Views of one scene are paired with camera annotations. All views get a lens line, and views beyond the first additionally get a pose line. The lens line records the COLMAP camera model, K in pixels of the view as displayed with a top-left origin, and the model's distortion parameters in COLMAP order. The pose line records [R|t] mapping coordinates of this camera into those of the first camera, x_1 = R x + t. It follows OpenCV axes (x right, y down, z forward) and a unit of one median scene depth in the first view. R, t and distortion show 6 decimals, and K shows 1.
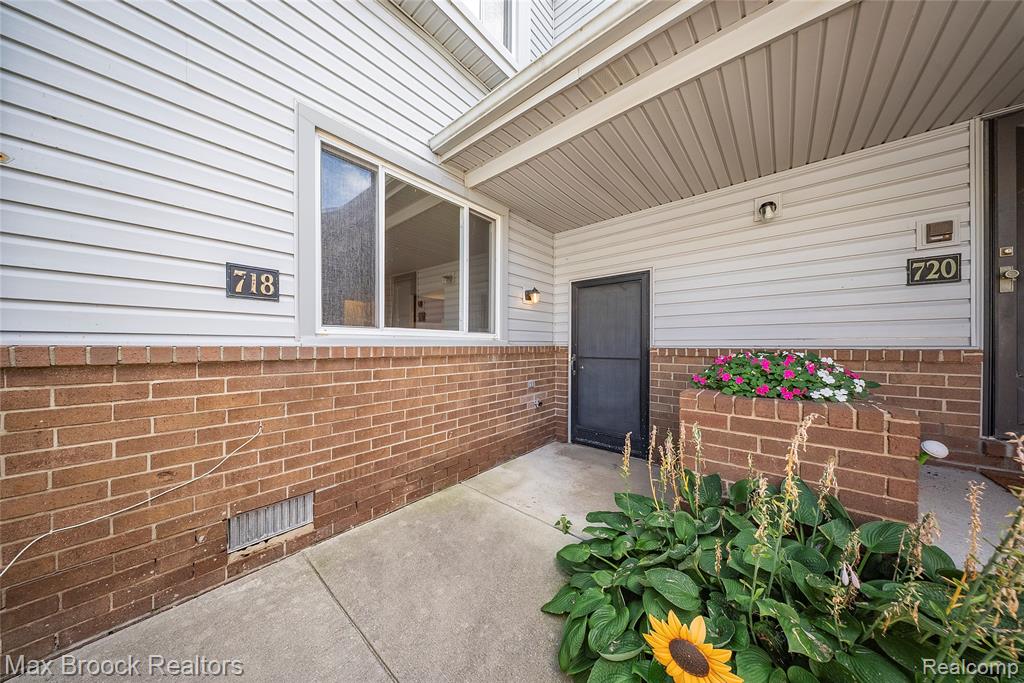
lens RADIAL K [[302.7, 0, 515.8], [0, 302.7, 336.7], [0, 0, 1]] dist [-0.006402, -0.000234]
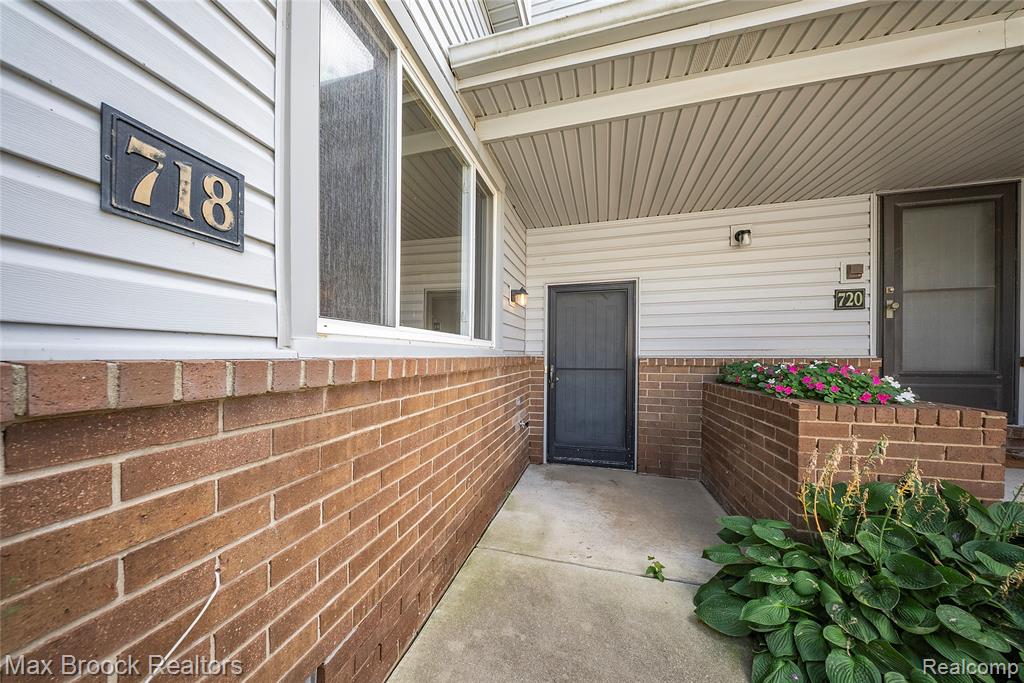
lens RADIAL K [[305.4, 0, 513.5], [0, 305.4, 348.5], [0, 0, 1]] dist [-0.006406, -0.000127]
pose [[0.902737, 0.007905, 0.430119, -0.528409], [-0.010560, 0.999937, 0.003787, 0.009613], [-0.430062, -0.007961, 0.902764, 0.388620]]
